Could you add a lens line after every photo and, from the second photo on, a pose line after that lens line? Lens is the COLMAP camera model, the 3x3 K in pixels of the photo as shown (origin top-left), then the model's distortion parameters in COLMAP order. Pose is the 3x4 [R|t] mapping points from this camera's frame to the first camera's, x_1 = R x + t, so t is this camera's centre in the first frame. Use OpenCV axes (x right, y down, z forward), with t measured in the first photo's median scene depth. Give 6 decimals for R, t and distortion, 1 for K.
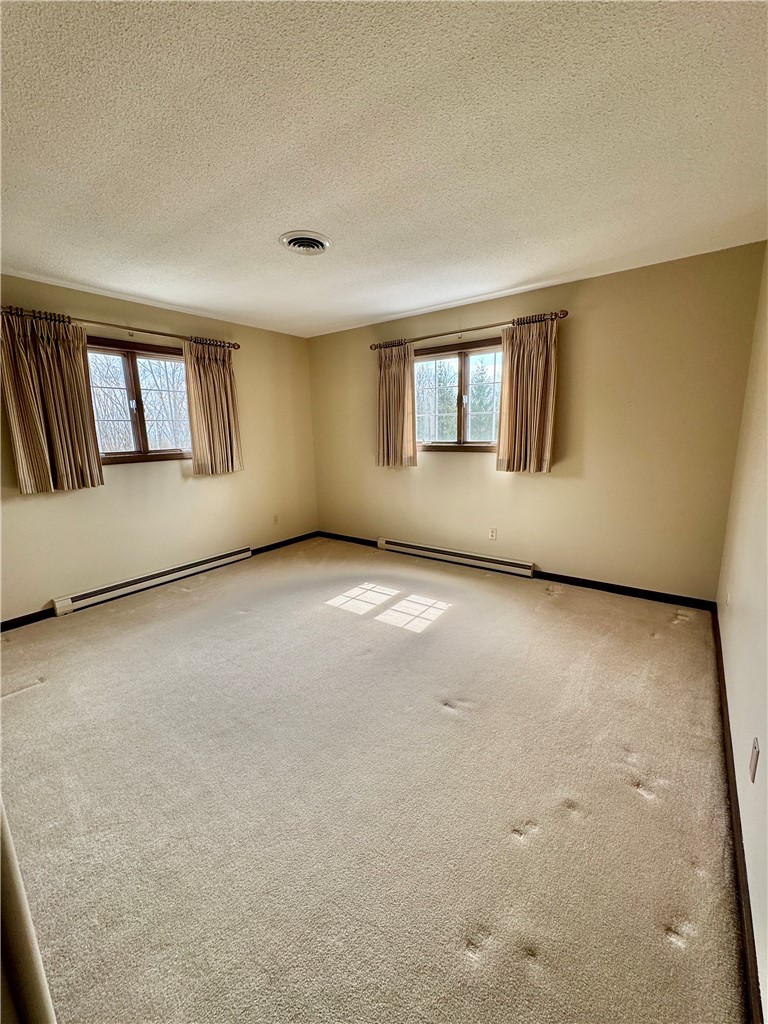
lens RADIAL K [[408.5, 0, 378.7], [0, 408.5, 515.2], [0, 0, 1]] dist [-0.003101, 0.001198]
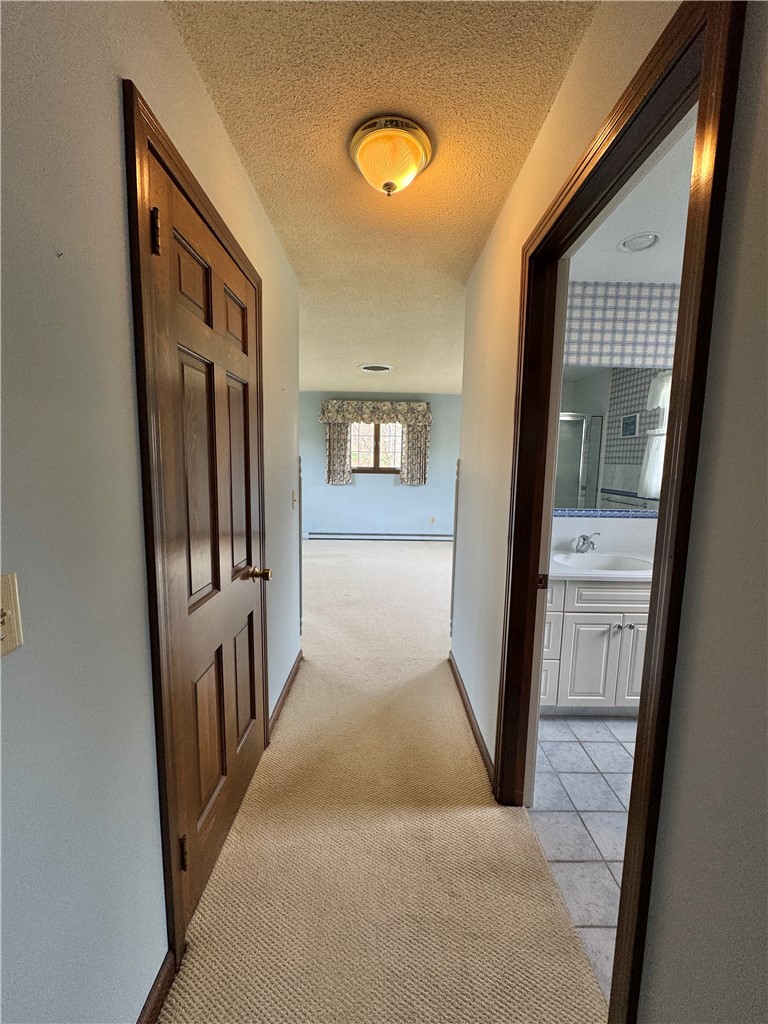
lens RADIAL K [[408.5, 0, 381.0], [0, 408.5, 509.8], [0, 0, 1]] dist [-0.003101, 0.001198]
pose [[0.595697, 0.096099, -0.797440, 0.982525], [-0.198560, 0.979621, -0.030273, 0.089769], [0.778279, 0.176374, 0.602639, -0.095755]]
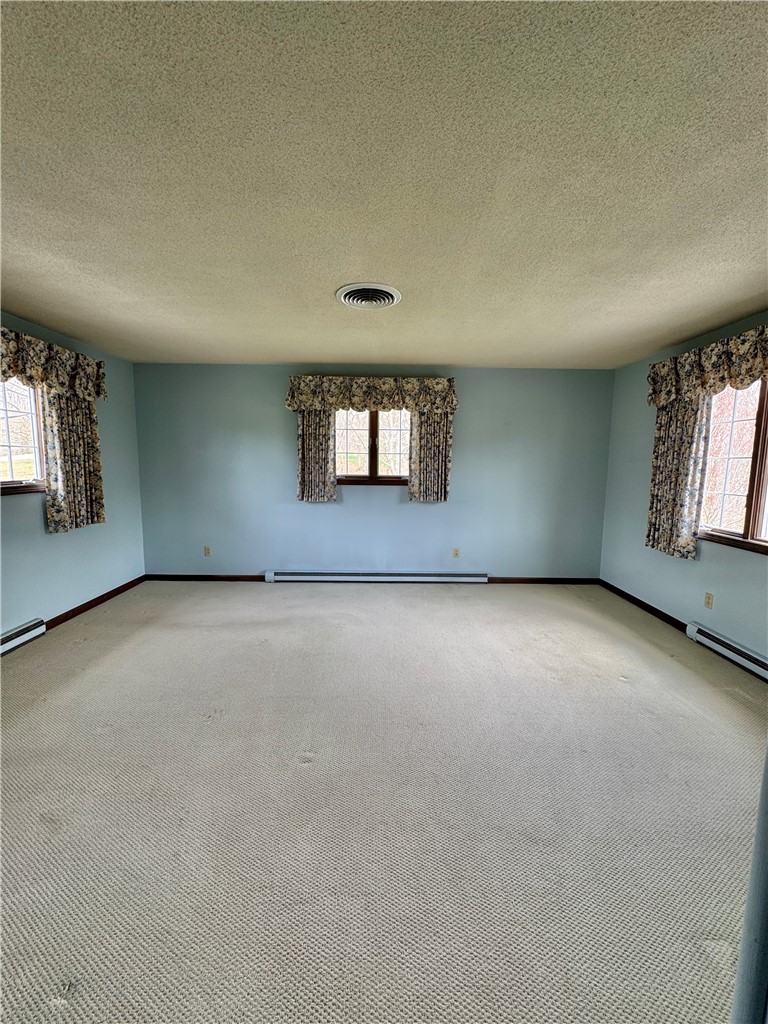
lens RADIAL K [[408.5, 0, 388.4], [0, 408.5, 506.0], [0, 0, 1]] dist [-0.003101, 0.001198]
pose [[0.602906, 0.099678, -0.791561, 0.488958], [-0.190908, 0.981365, -0.021829, -0.045486], [0.774635, 0.164276, 0.610700, 0.266718]]
